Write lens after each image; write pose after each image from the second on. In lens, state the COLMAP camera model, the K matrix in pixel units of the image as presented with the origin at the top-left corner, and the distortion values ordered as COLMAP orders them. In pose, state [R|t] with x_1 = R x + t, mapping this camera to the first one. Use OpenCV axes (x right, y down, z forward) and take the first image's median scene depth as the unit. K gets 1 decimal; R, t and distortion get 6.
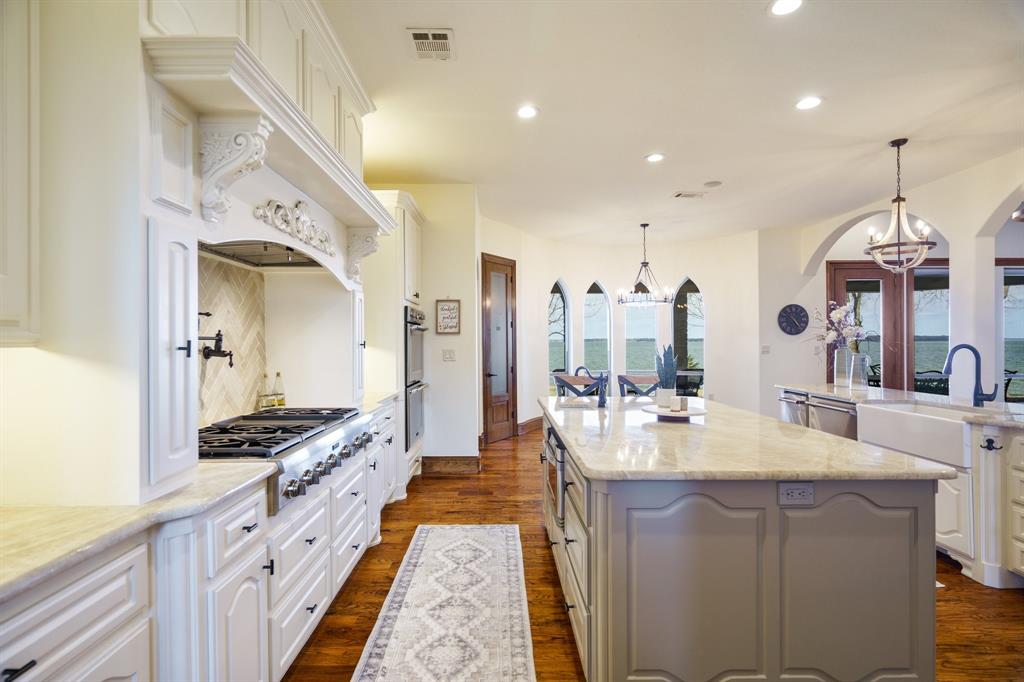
lens RADIAL K [[488.8, 0, 501.9], [0, 488.8, 340.7], [0, 0, 1]] dist [0.002159, 0.000808]
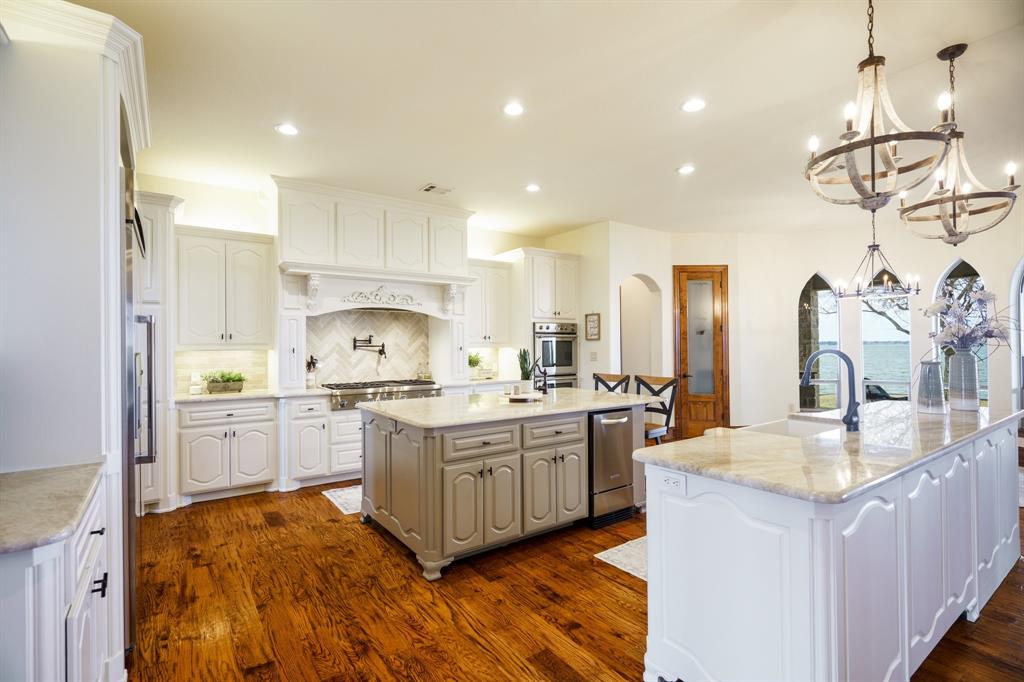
lens RADIAL K [[474.2, 0, 512.0], [0, 474.2, 341.0], [0, 0, 1]] dist [0.003048, 0.000347]
pose [[0.576512, -0.008992, -0.817039, 1.184940], [0.007281, 0.999956, -0.005868, -0.007946], [0.817056, -0.002566, 0.576553, 0.141235]]
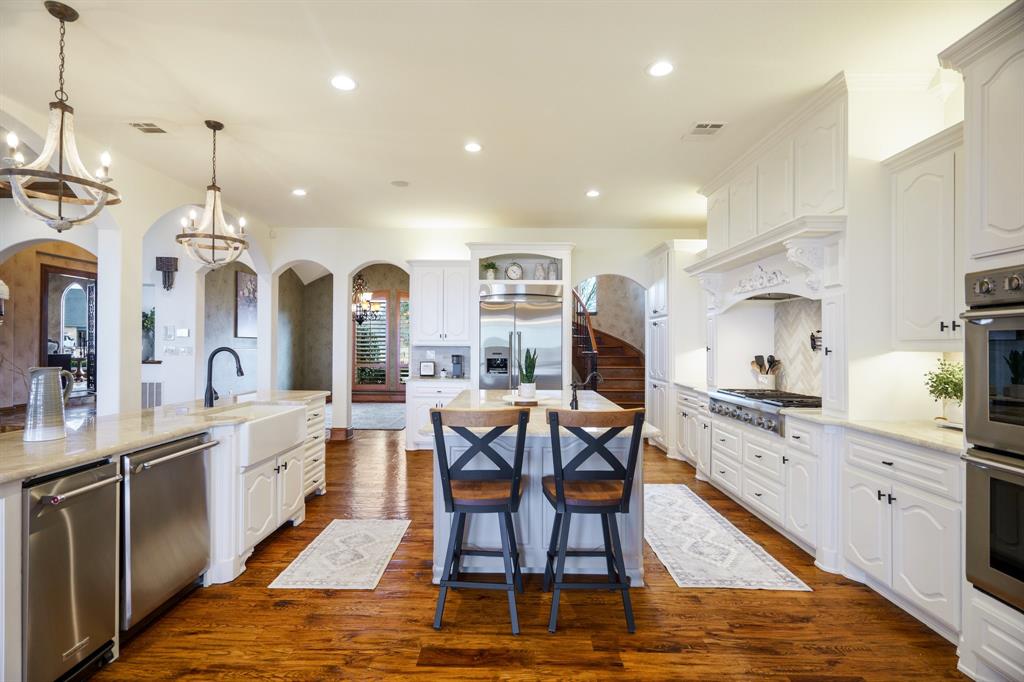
lens RADIAL K [[491.9, 0, 489.7], [0, 491.9, 341.1], [0, 0, 1]] dist [0.001510, 0.000446]
pose [[-0.998941, -0.005918, 0.045622, 0.315642], [-0.006144, 0.999970, -0.004814, -0.002005], [-0.045592, -0.005089, -0.998947, 1.903937]]
